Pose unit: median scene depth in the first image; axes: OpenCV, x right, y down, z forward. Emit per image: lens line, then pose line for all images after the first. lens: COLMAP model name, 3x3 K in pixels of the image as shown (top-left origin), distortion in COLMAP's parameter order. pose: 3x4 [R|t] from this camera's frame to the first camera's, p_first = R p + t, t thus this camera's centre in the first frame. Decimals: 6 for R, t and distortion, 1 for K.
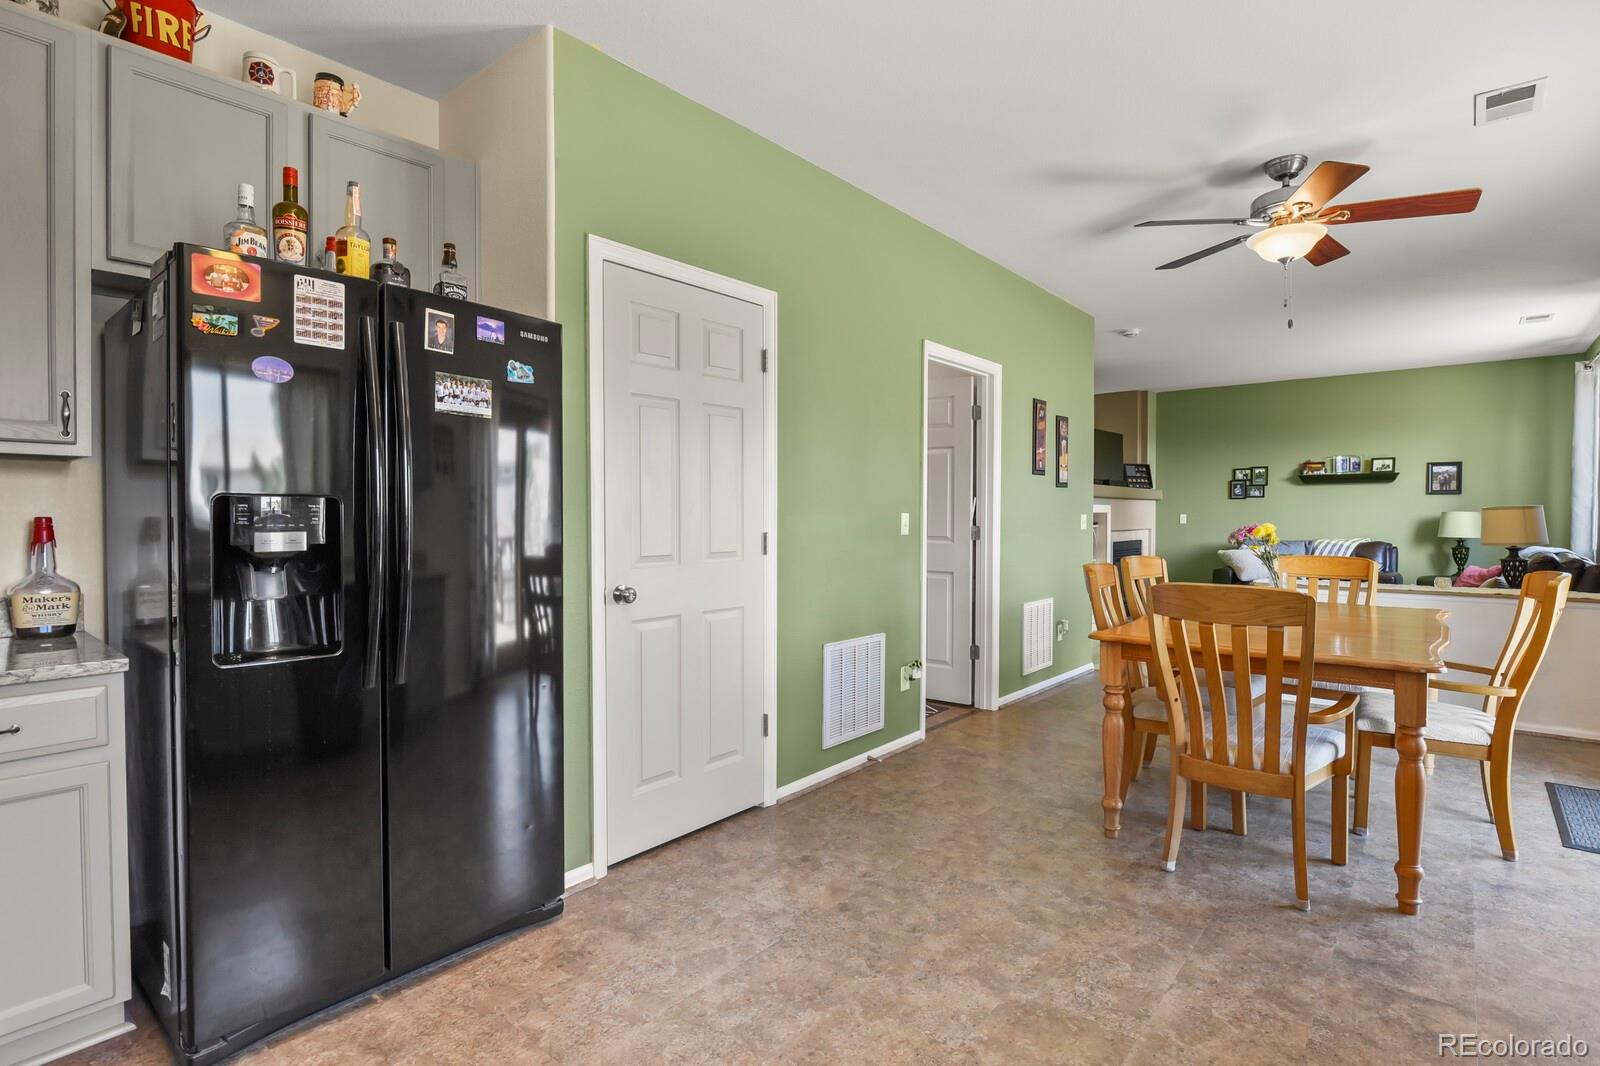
lens RADIAL K [[775.8, 0, 808.7], [0, 775.8, 529.0], [0, 0, 1]] dist [-0.004484, -0.006842]
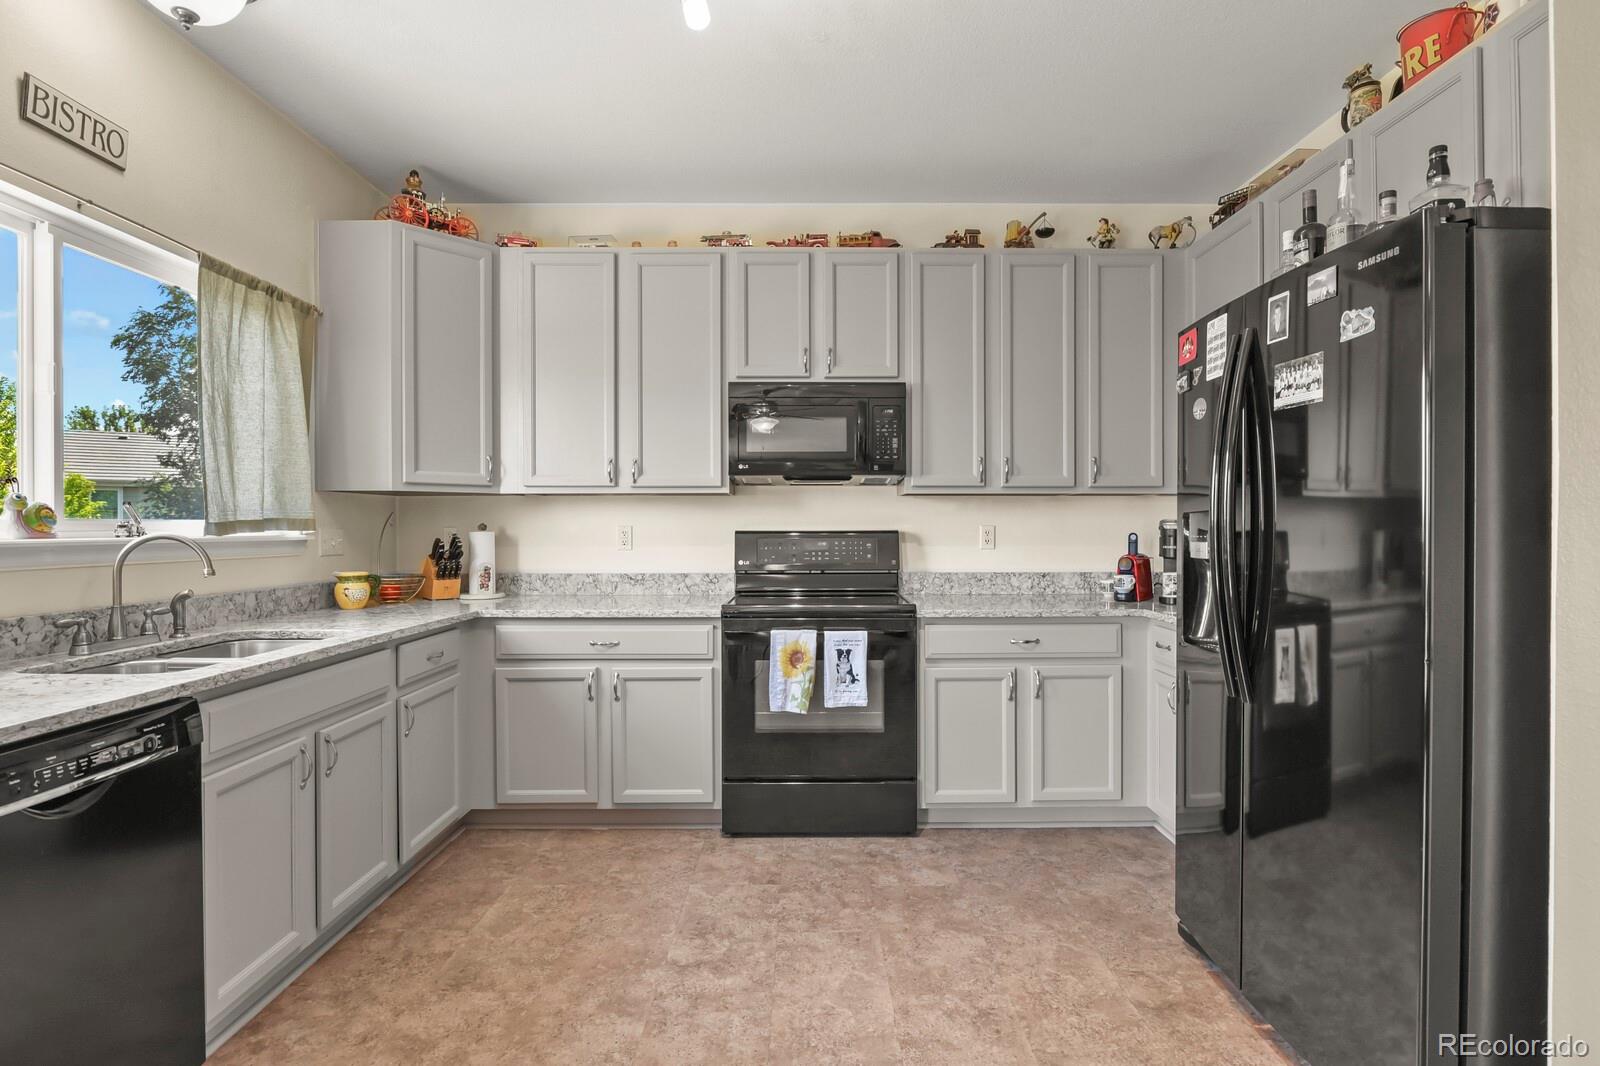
lens RADIAL K [[775.8, 0, 808.7], [0, 775.8, 529.0], [0, 0, 1]] dist [-0.004484, -0.006842]
pose [[-0.762167, 0.002365, -0.647376, 0.234447], [-0.011356, 0.999791, 0.017022, -0.012386], [0.647281, 0.020325, -0.761980, 0.632425]]
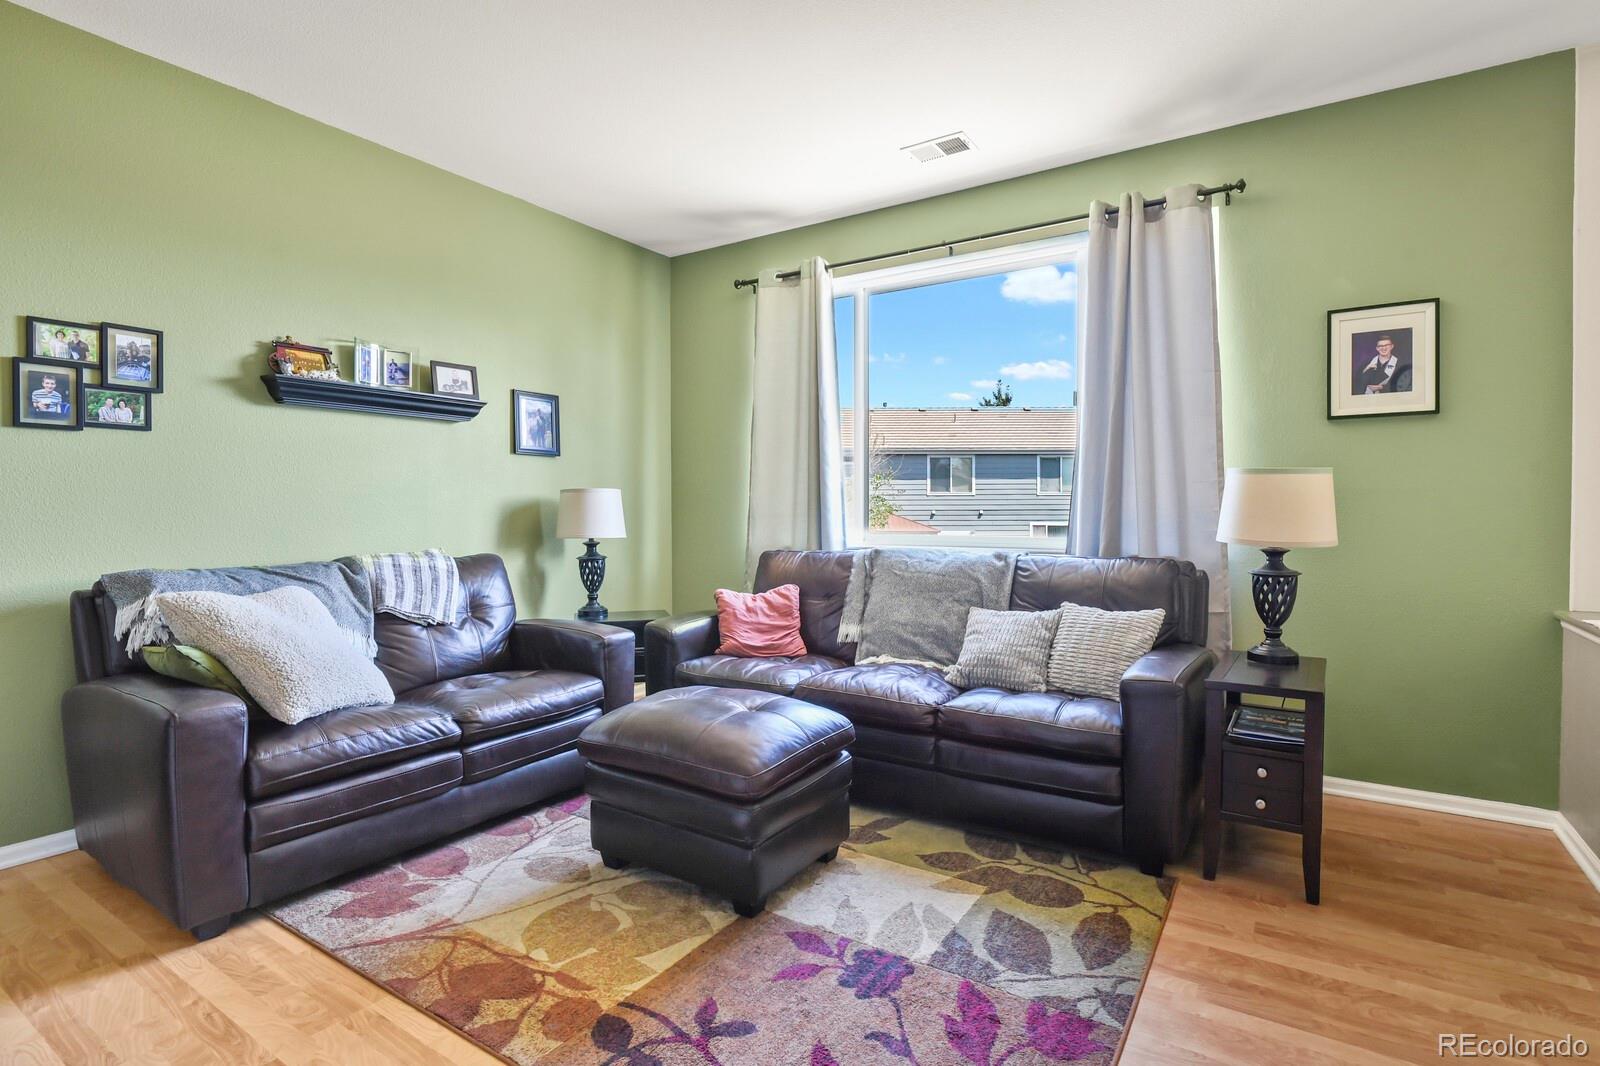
lens RADIAL K [[775.8, 0, 808.7], [0, 775.8, 529.0], [0, 0, 1]] dist [-0.004484, -0.006842]
pose [[-0.125127, -0.022228, 0.991892, 0.552873], [0.019302, 0.999505, 0.024834, -0.010324], [-0.991953, 0.022253, -0.124636, 1.700759]]
